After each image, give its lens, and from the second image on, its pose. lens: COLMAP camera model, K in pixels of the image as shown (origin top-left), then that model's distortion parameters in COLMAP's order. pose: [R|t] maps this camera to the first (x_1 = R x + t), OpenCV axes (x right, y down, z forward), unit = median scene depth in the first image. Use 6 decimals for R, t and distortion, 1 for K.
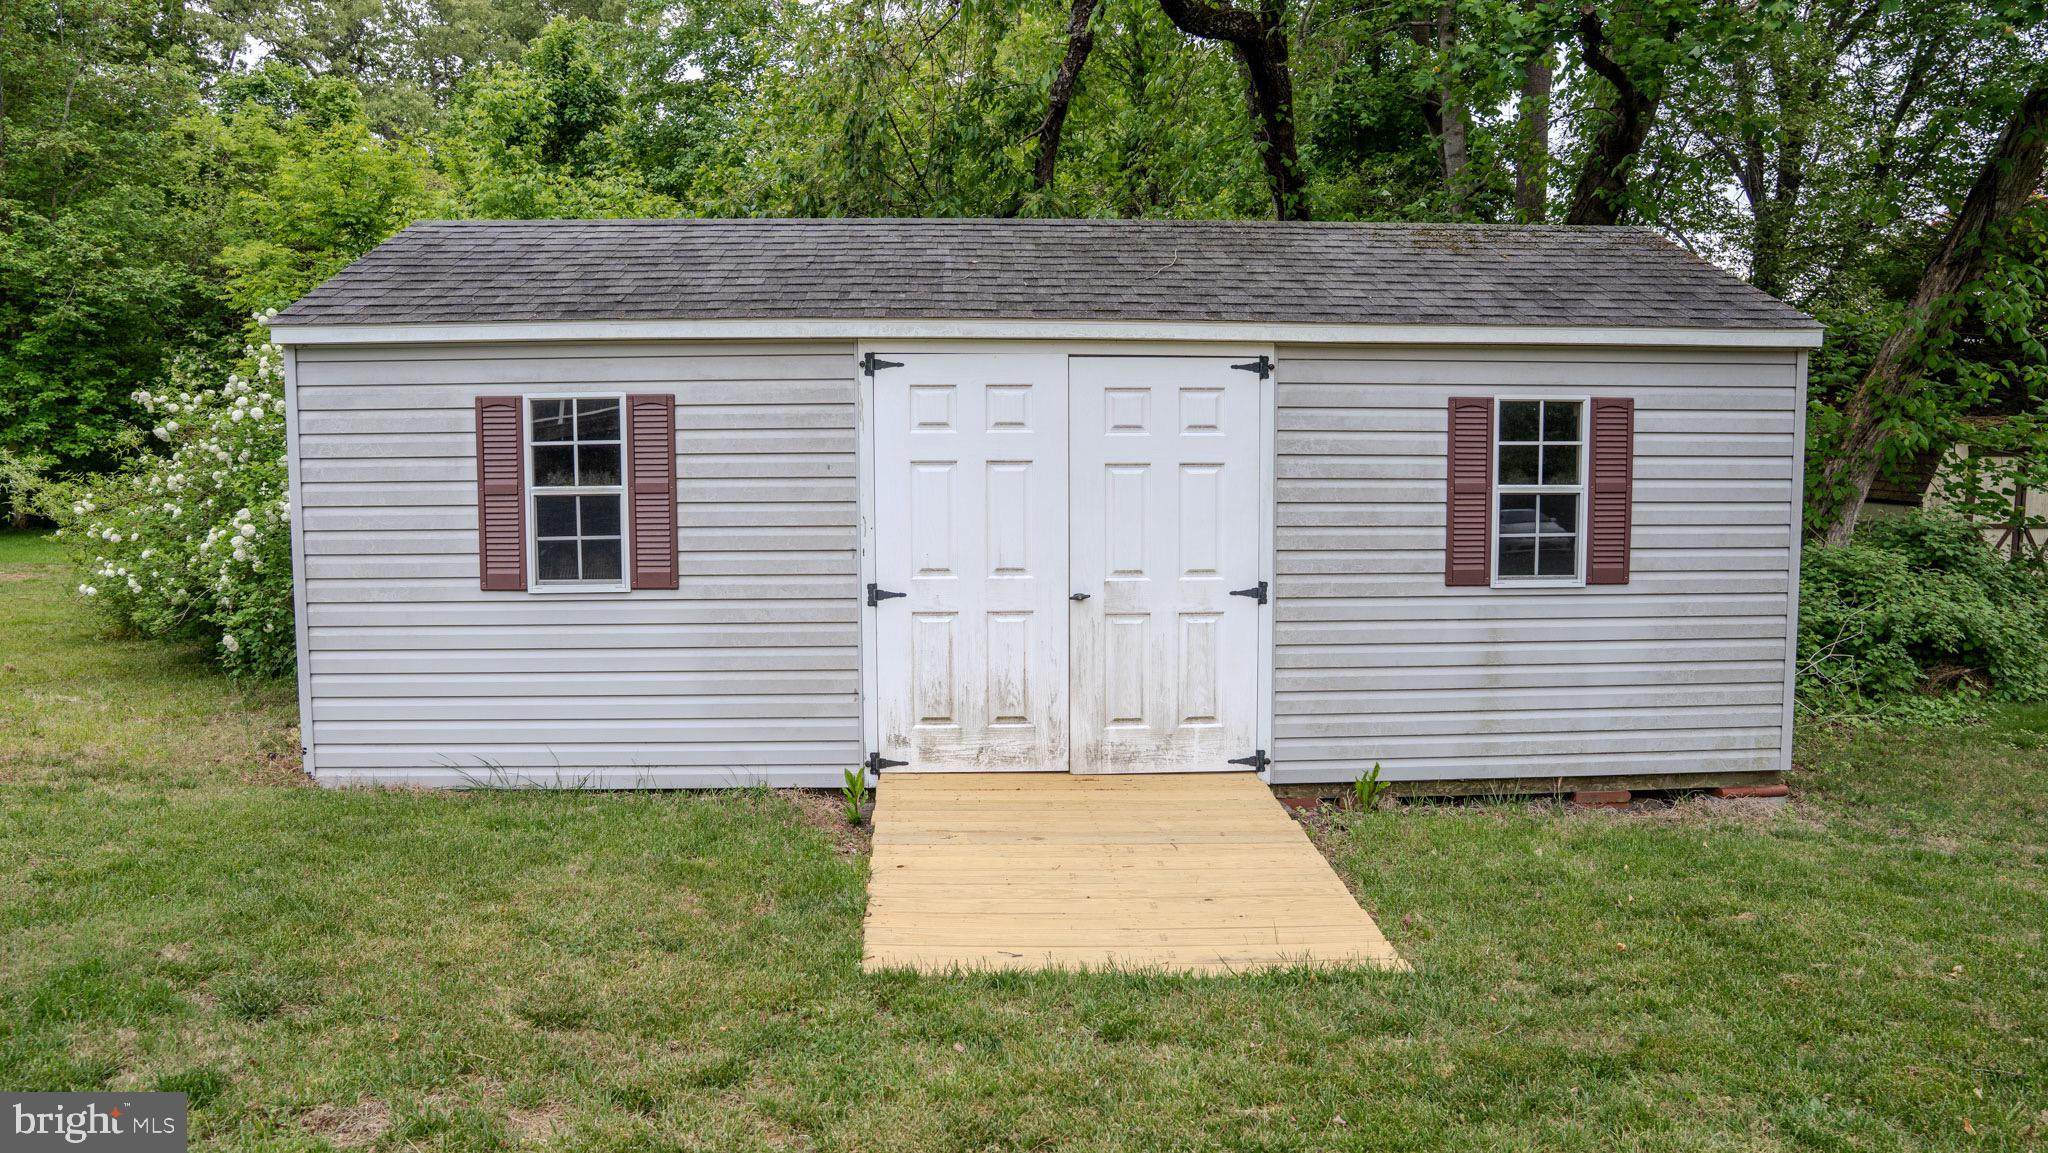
lens RADIAL K [[1417.2, 0, 1024.0], [0, 1417.2, 576.5], [0, 0, 1]] dist [-0.131652, 0.103362]
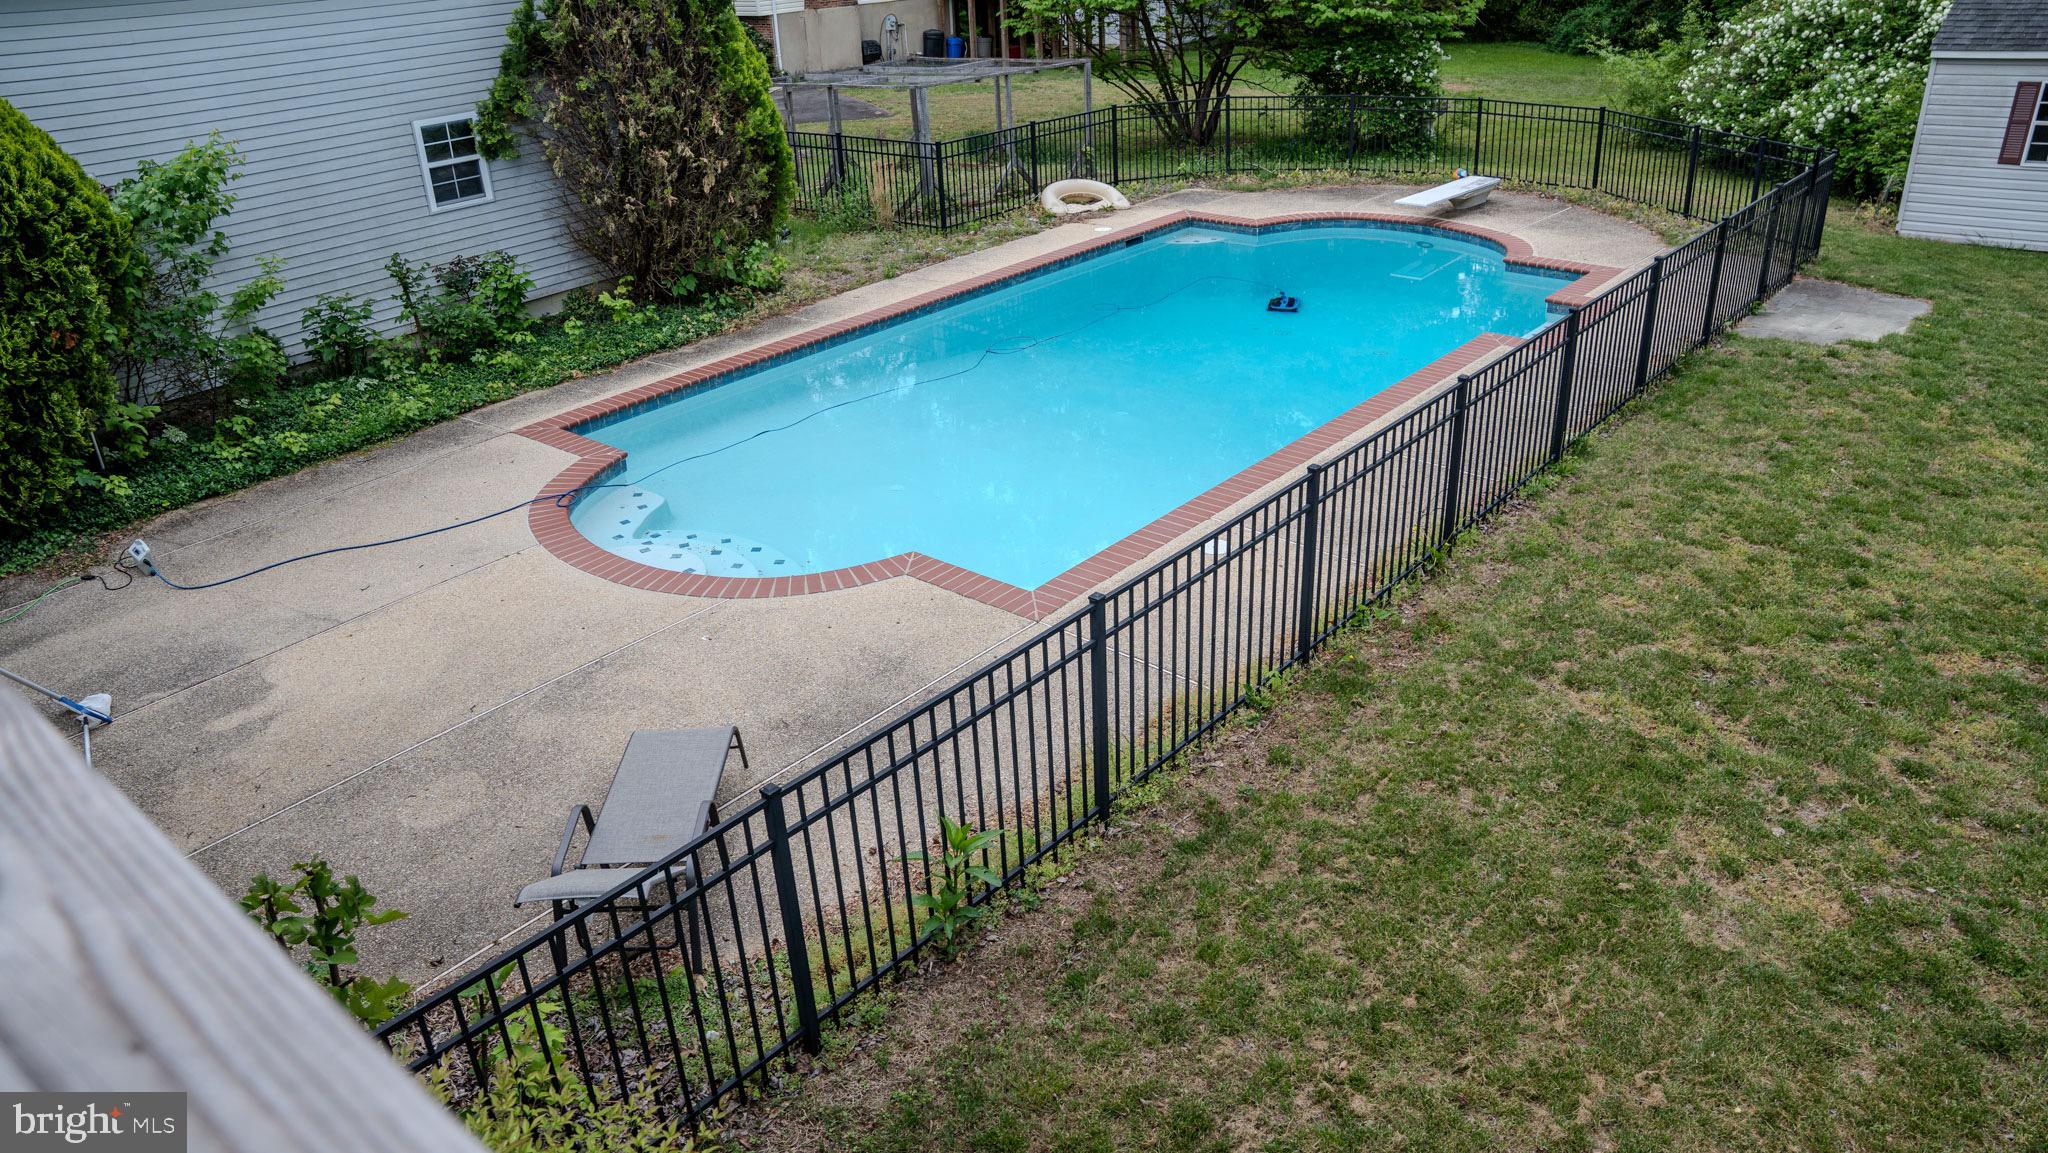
lens RADIAL K [[1406.9, 0, 1024.0], [0, 1406.9, 576.5], [0, 0, 1]] dist [-0.136527, 0.099831]
pose [[0.744018, 0.258566, -0.616102, -0.015438], [-0.023795, 0.931756, 0.362304, -0.126820], [0.667736, -0.254901, 0.699395, -1.987363]]
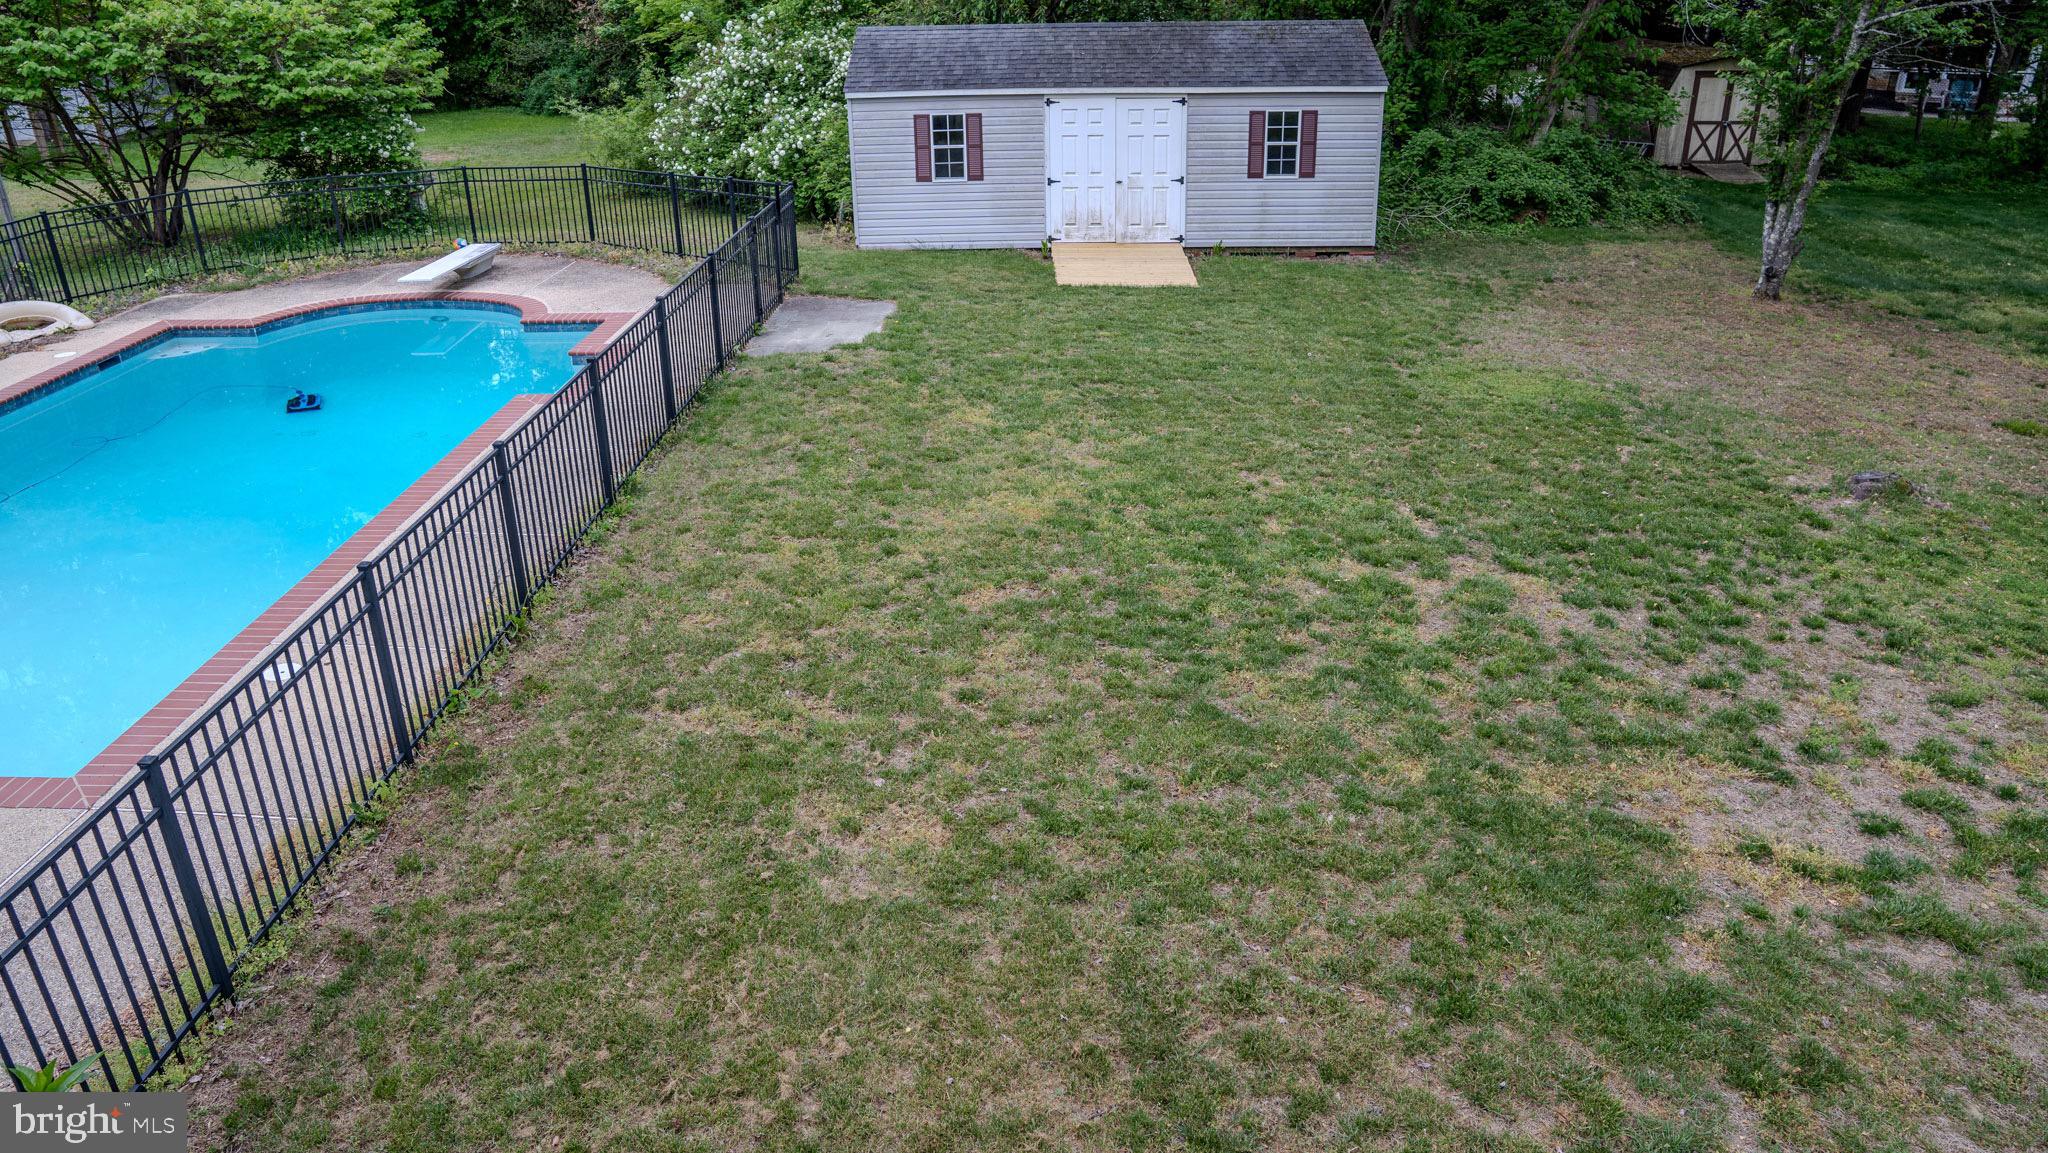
lens RADIAL K [[1406.9, 0, 1024.0], [0, 1406.9, 576.5], [0, 0, 1]] dist [-0.136527, 0.099831]
pose [[0.998081, 0.010276, -0.061058, 0.026361], [0.009776, 0.947606, 0.319293, -0.133283], [0.061140, -0.319277, 0.945687, -2.000032]]
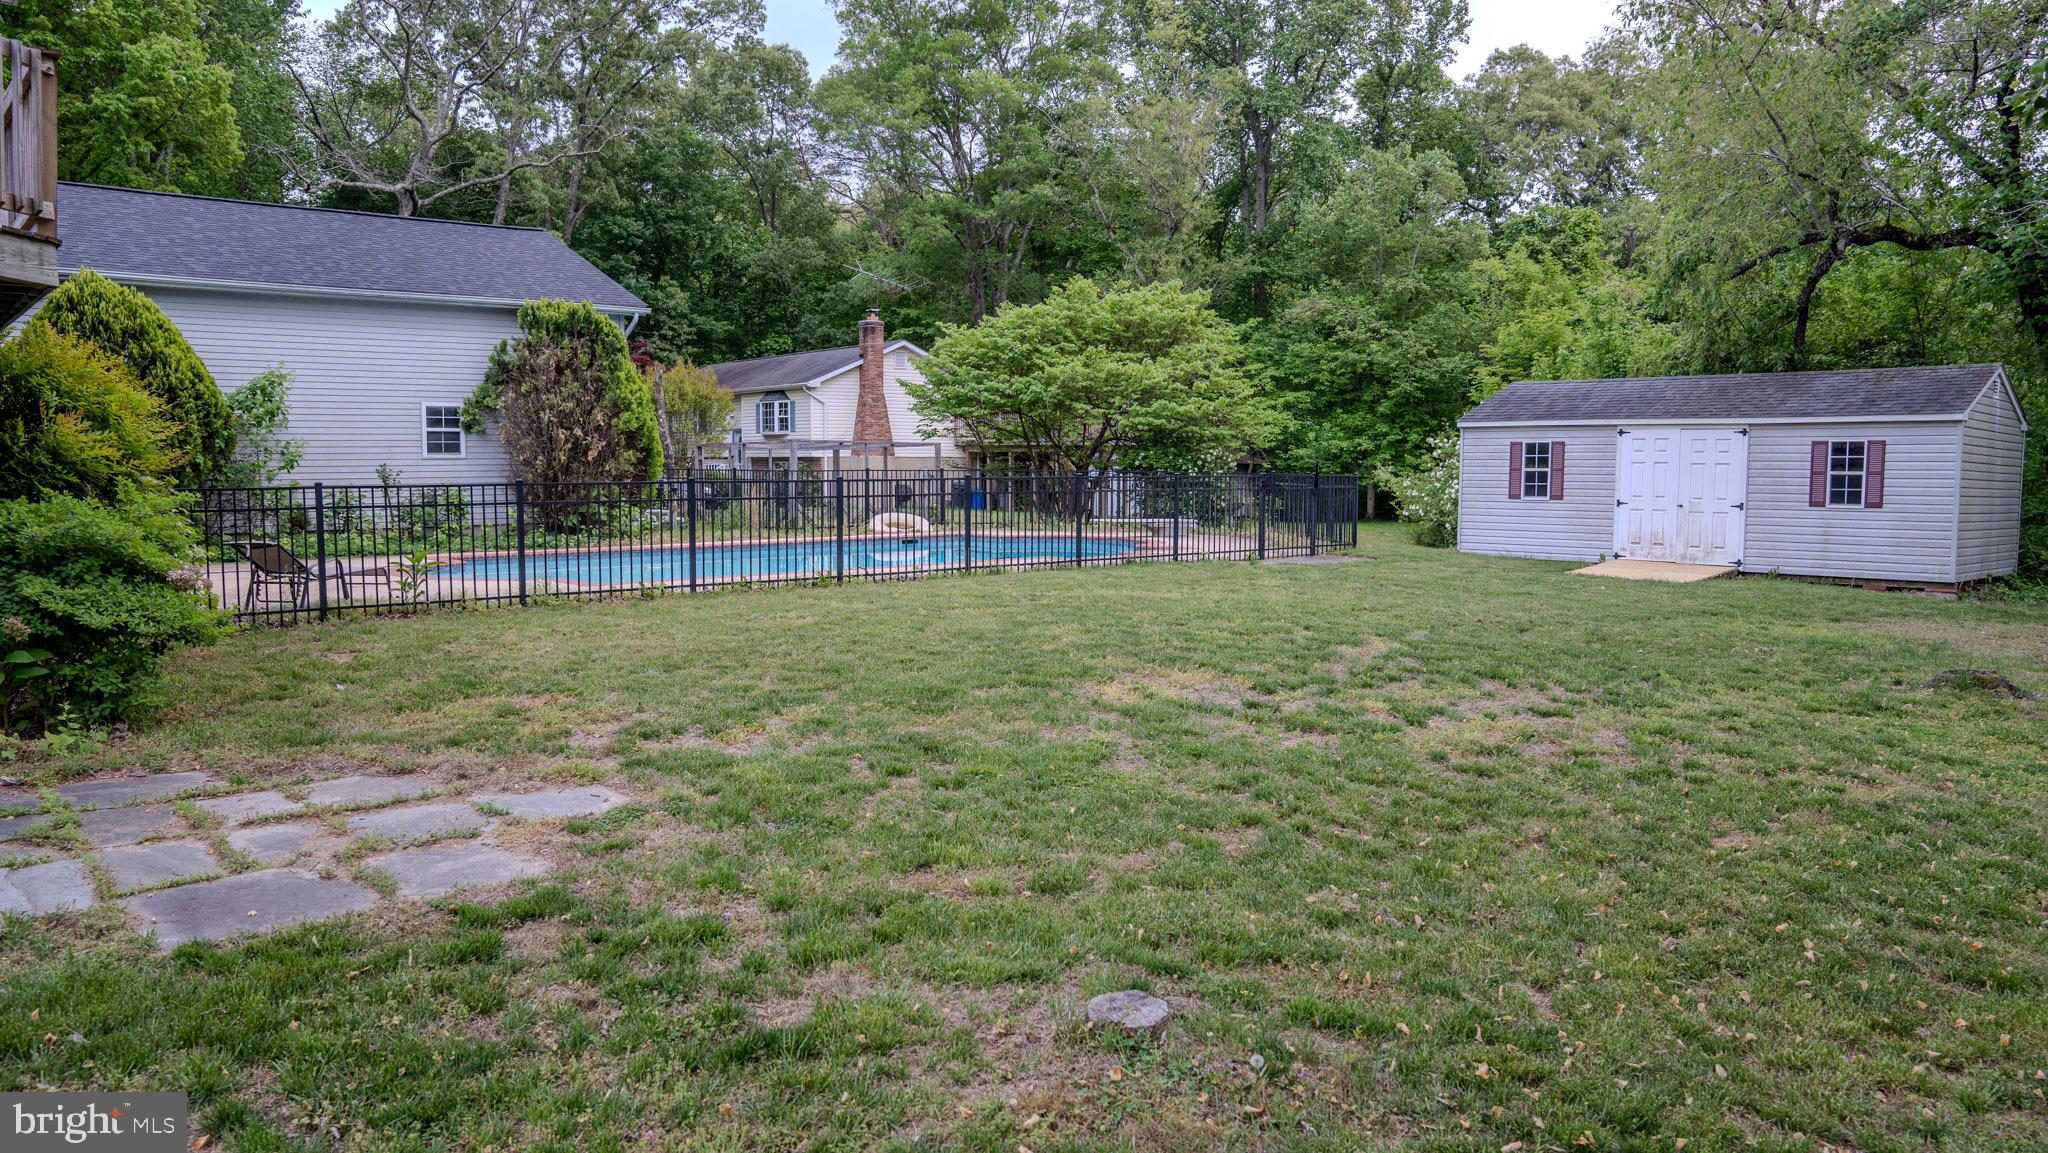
lens RADIAL K [[1417.2, 0, 1024.0], [0, 1417.2, 576.5], [0, 0, 1]] dist [-0.131652, 0.103362]
pose [[0.645849, 0.061983, -0.760945, 1.428004], [-0.083481, 0.996456, 0.010313, 0.258556], [0.758887, 0.056864, 0.648734, -2.064672]]
